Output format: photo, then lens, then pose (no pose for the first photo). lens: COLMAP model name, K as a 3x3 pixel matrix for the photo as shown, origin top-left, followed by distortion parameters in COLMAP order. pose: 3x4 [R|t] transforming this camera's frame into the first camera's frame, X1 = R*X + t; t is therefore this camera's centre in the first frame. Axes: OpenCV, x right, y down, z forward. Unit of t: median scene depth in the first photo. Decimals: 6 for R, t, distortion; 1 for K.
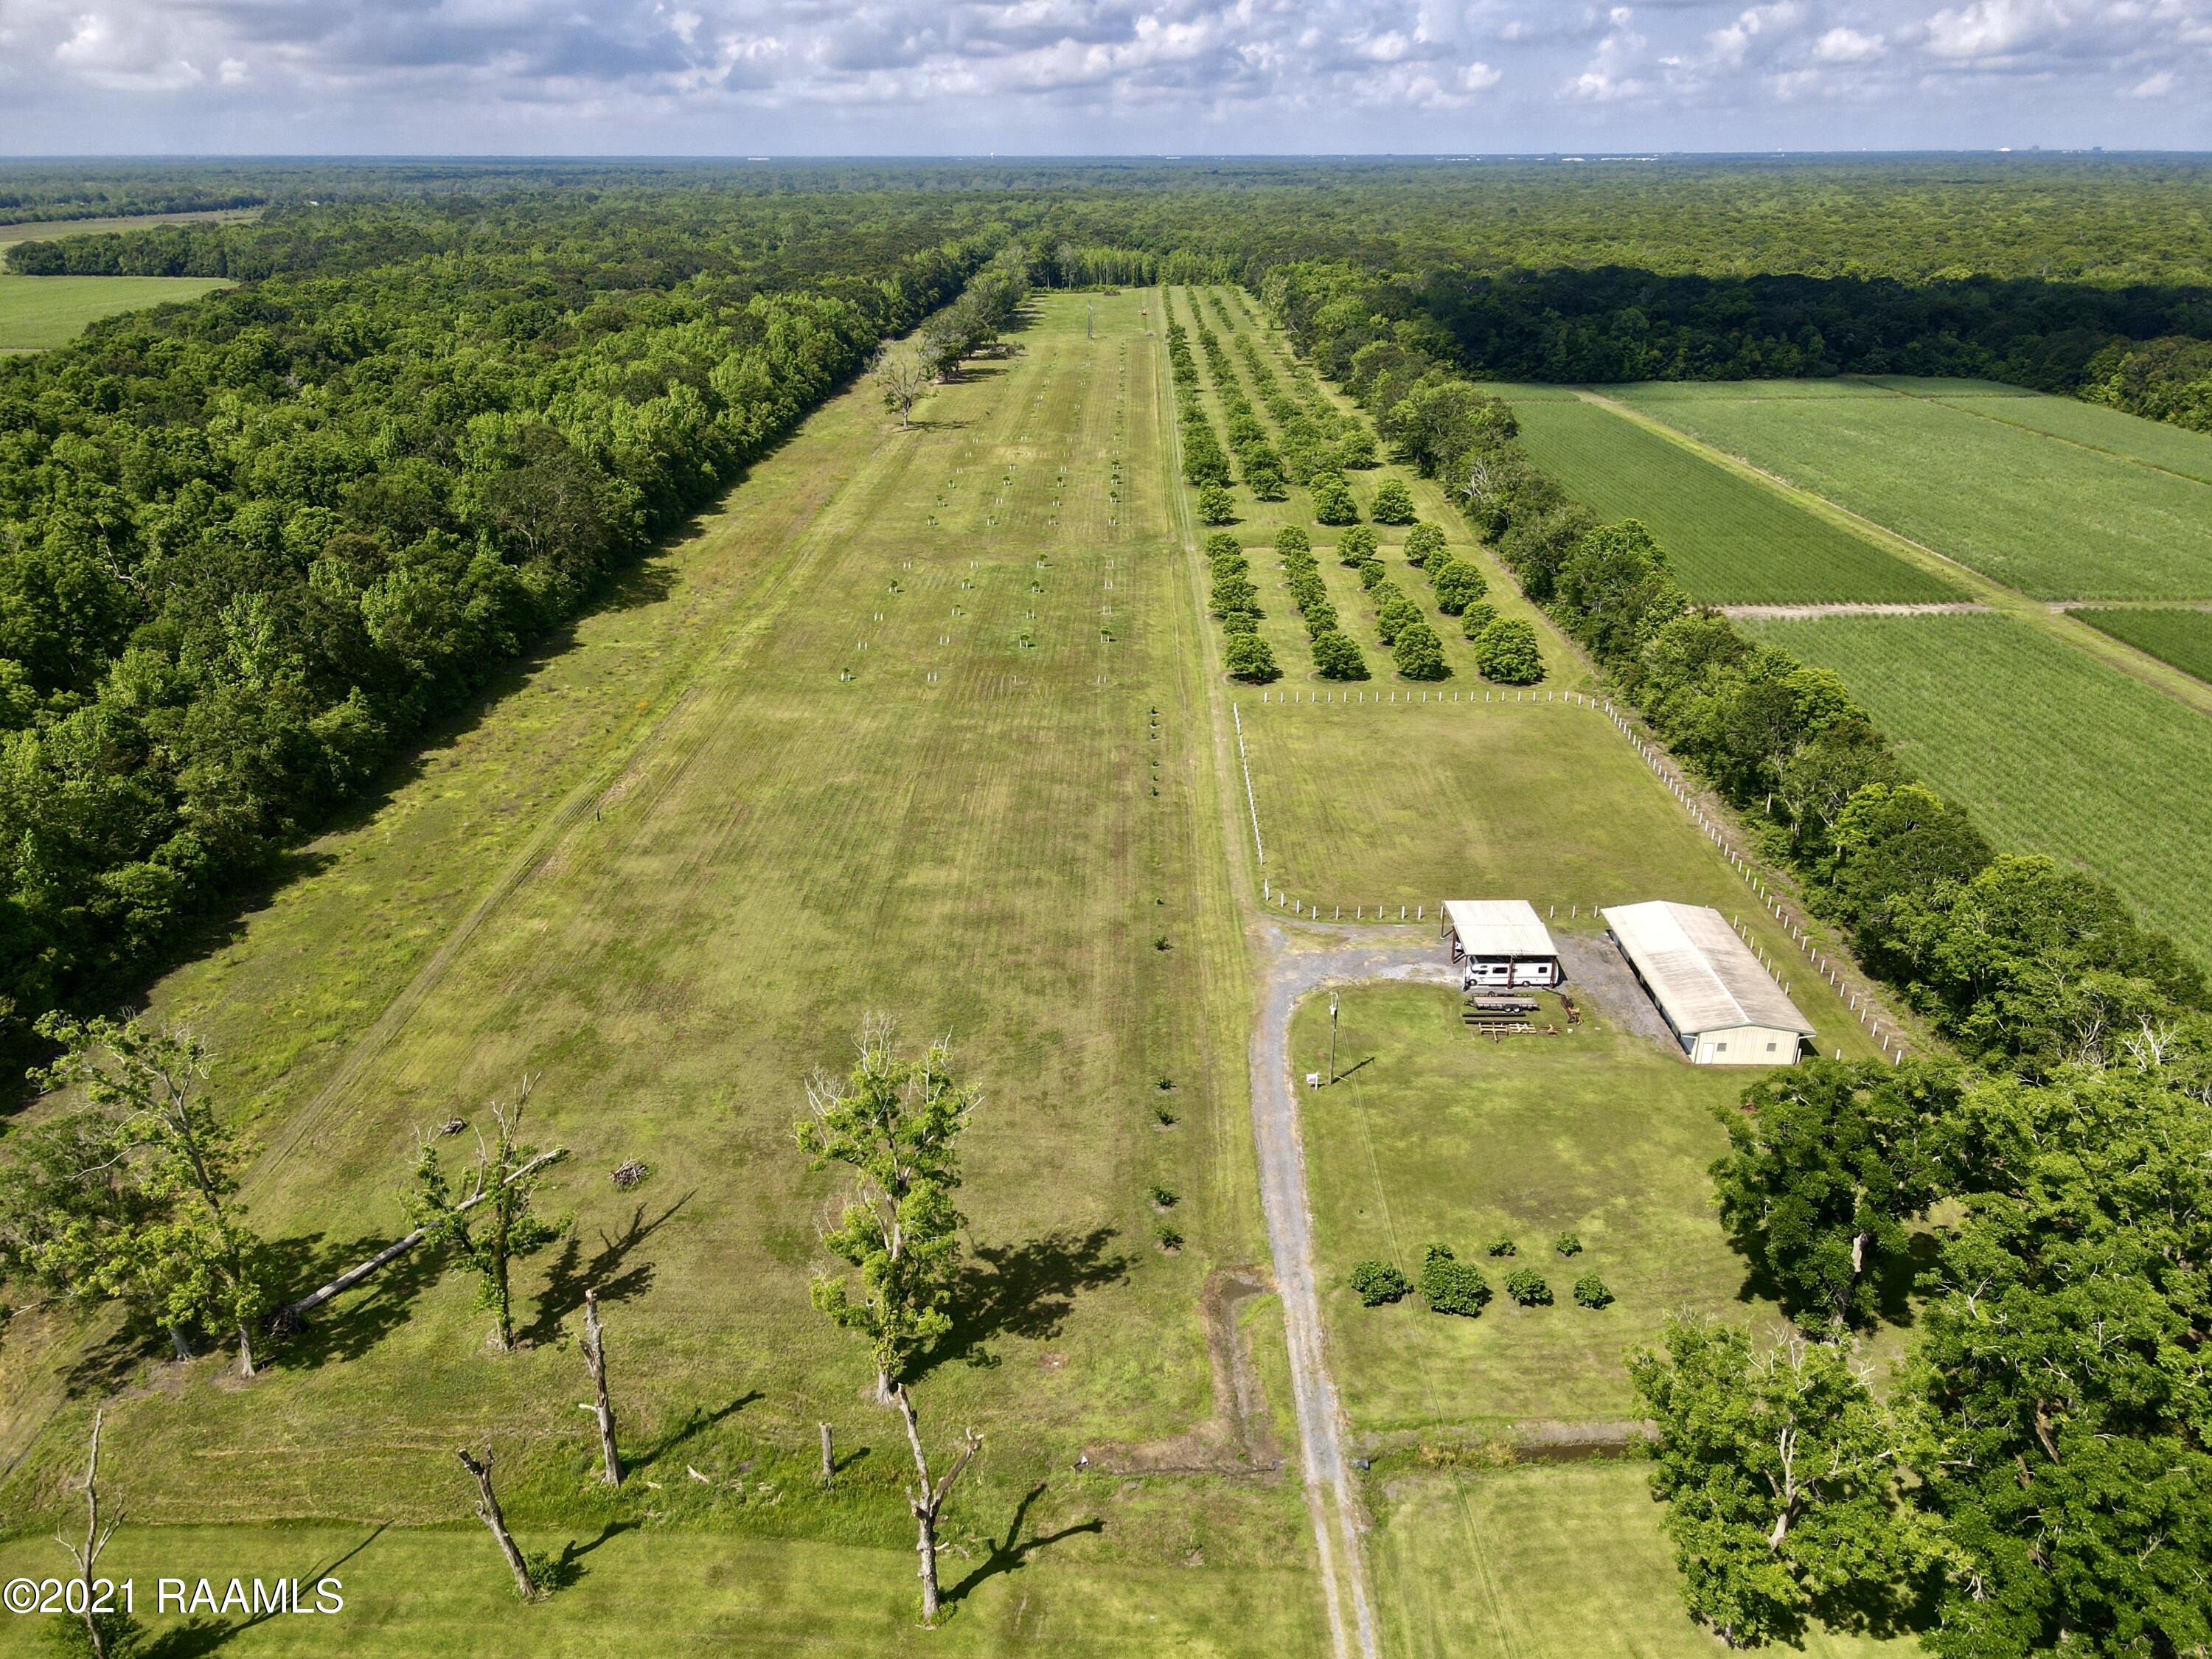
lens RADIAL K [[1625.8, 0, 1100.1], [0, 1625.8, 830.7], [0, 0, 1]] dist [0.019247, 0.011443]
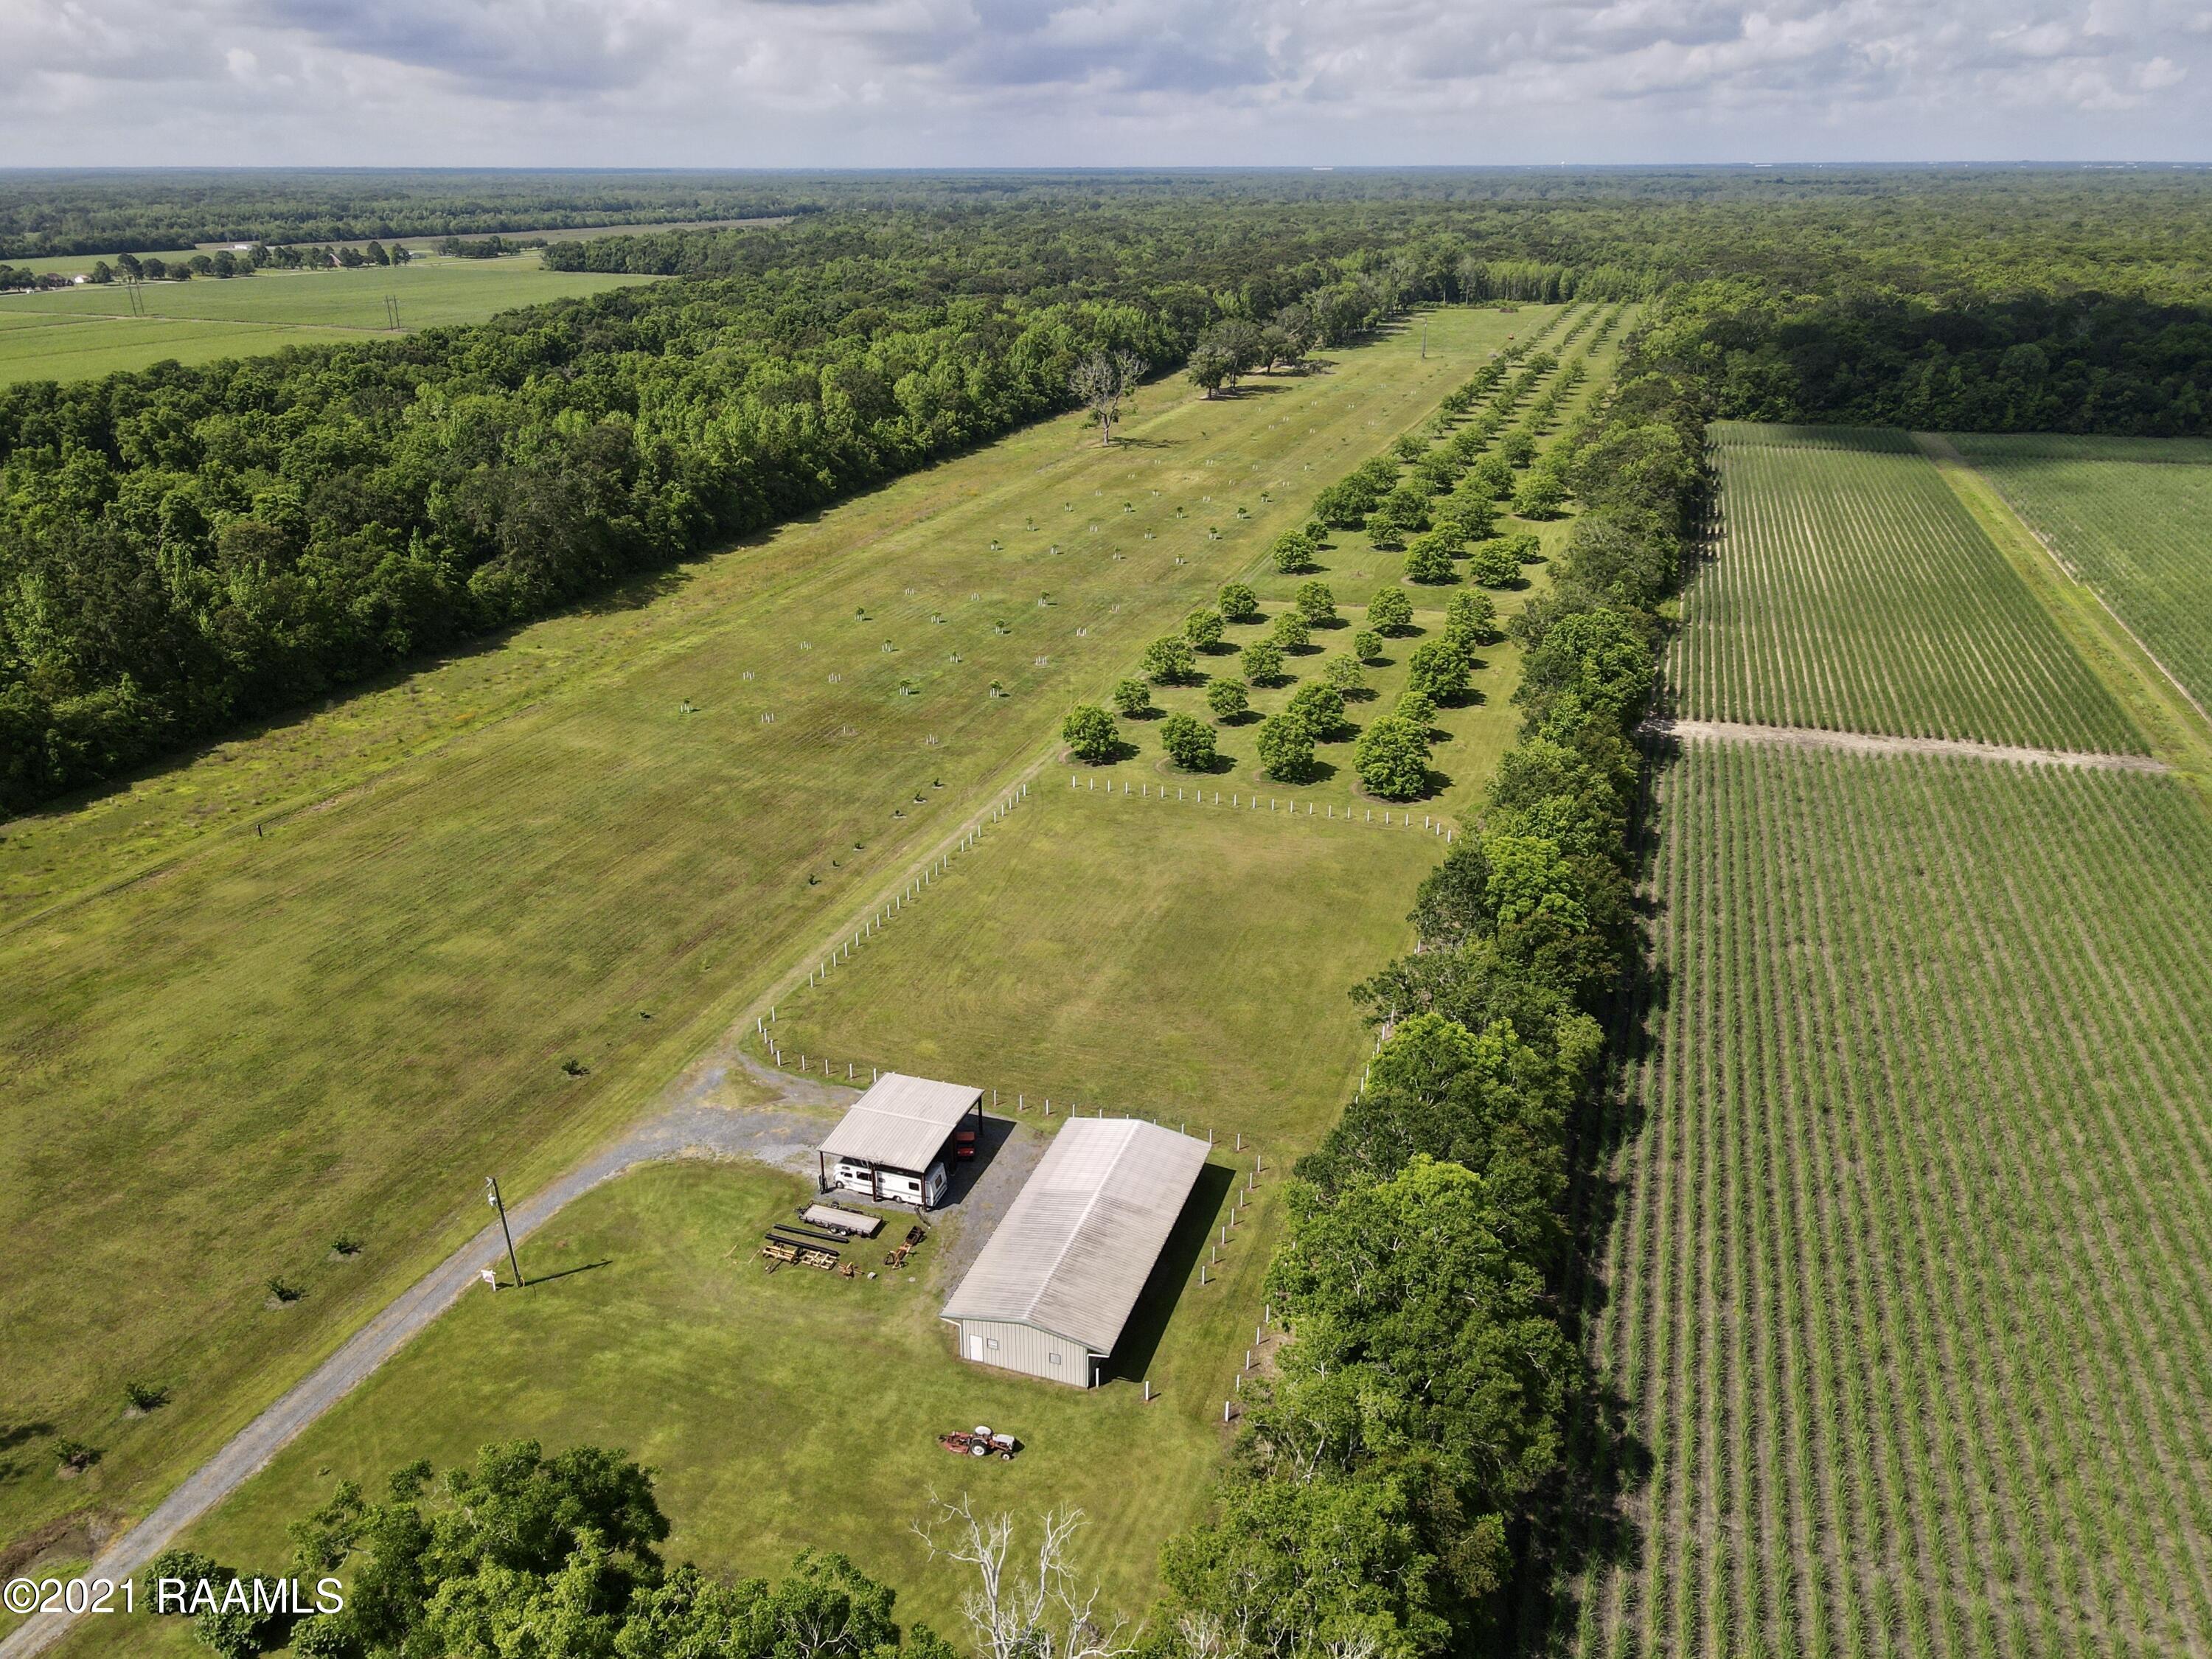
lens RADIAL K [[1625.8, 0, 1100.1], [0, 1625.8, 830.7], [0, 0, 1]] dist [0.019247, 0.011443]
pose [[0.947721, 0.122708, -0.294564, 0.203959], [-0.124182, 0.992164, 0.013774, -0.038200], [0.293946, 0.023526, 0.955533, 0.098304]]
